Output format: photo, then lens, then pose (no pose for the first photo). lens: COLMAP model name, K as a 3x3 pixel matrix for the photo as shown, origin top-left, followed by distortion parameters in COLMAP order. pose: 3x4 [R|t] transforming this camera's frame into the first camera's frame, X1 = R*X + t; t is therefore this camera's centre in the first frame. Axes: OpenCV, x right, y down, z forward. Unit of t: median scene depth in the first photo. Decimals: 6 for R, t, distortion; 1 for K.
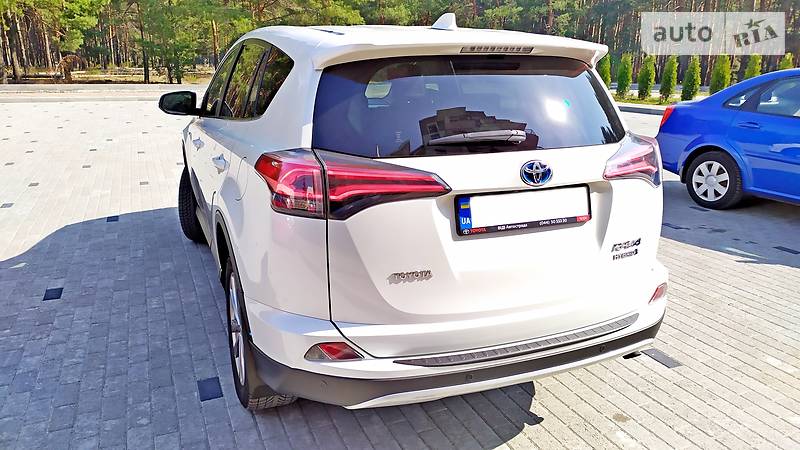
lens RADIAL K [[596.8, 0, 400.5], [0, 596.8, 228.4], [0, 0, 1]] dist [0.063023, -0.055109]
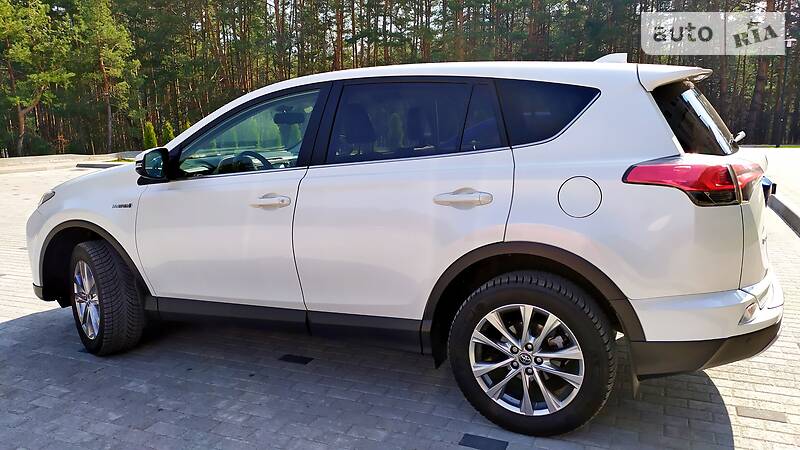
lens RADIAL K [[596.8, 0, 400.5], [0, 596.8, 228.4], [0, 0, 1]] dist [0.063023, -0.055109]
pose [[0.734992, -0.148220, 0.661677, -1.321384], [0.219138, 0.975375, -0.024928, -0.078722], [-0.641689, 0.163321, 0.749374, 0.469188]]
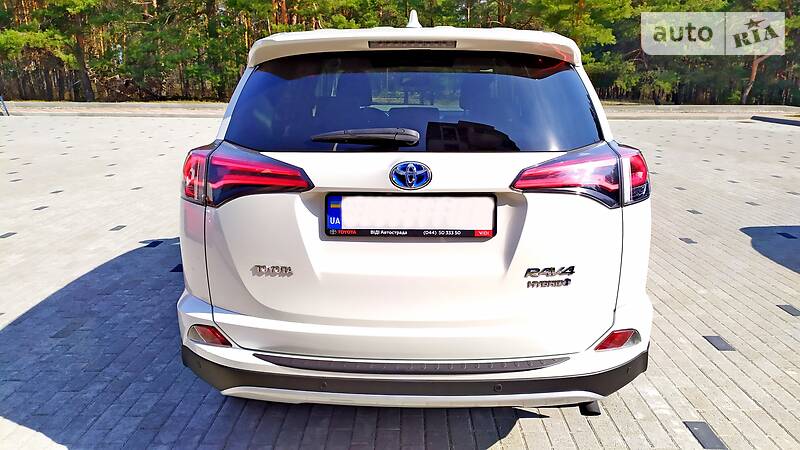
lens RADIAL K [[596.8, 0, 400.5], [0, 596.8, 228.4], [0, 0, 1]] dist [0.063023, -0.055109]
pose [[0.911159, 0.092933, -0.401439, 0.550256], [-0.107507, 0.994107, -0.013878, 0.001482], [0.397784, 0.055802, 0.915781, 0.158187]]
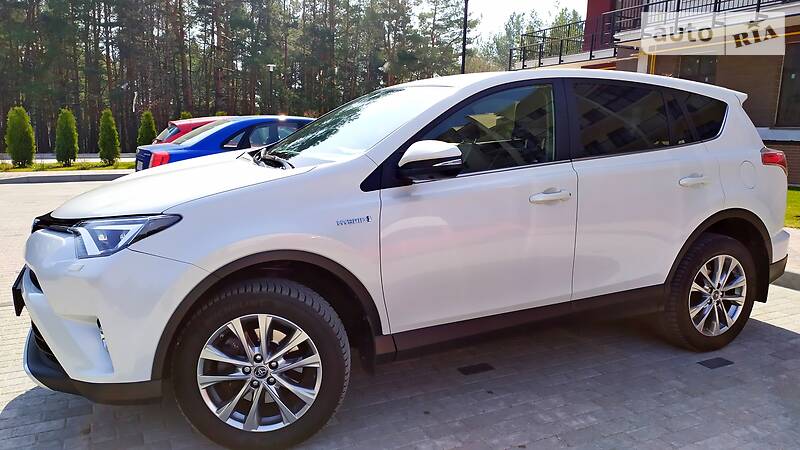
lens RADIAL K [[602.1, 0, 397.4], [0, 602.1, 225.0], [0, 0, 1]] dist [0.064695, -0.054183]
pose [[-0.058042, -0.174293, 0.982982, -1.981814], [0.265023, 0.946622, 0.183495, -0.543434], [-0.962494, 0.271163, -0.008752, 2.130530]]
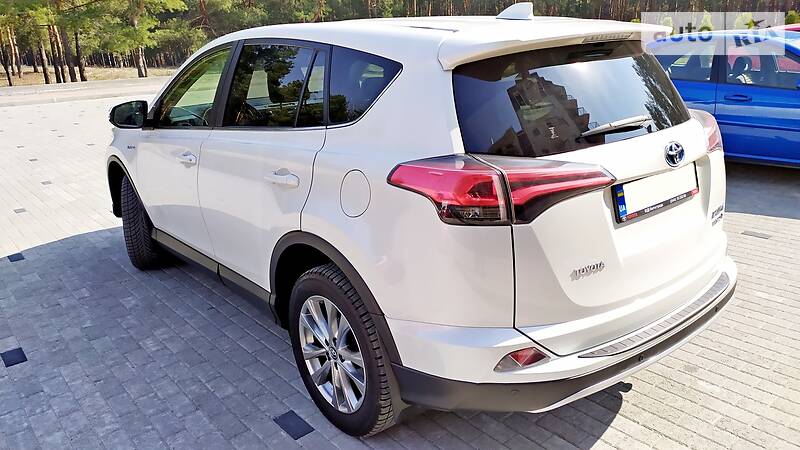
lens RADIAL K [[602.1, 0, 397.4], [0, 602.1, 225.0], [0, 0, 1]] dist [0.064695, -0.054183]
pose [[0.957348, -0.135056, 0.255430, -0.492499], [0.129404, 0.990829, 0.038885, -0.069197], [-0.258339, -0.004172, 0.966045, 0.092508]]
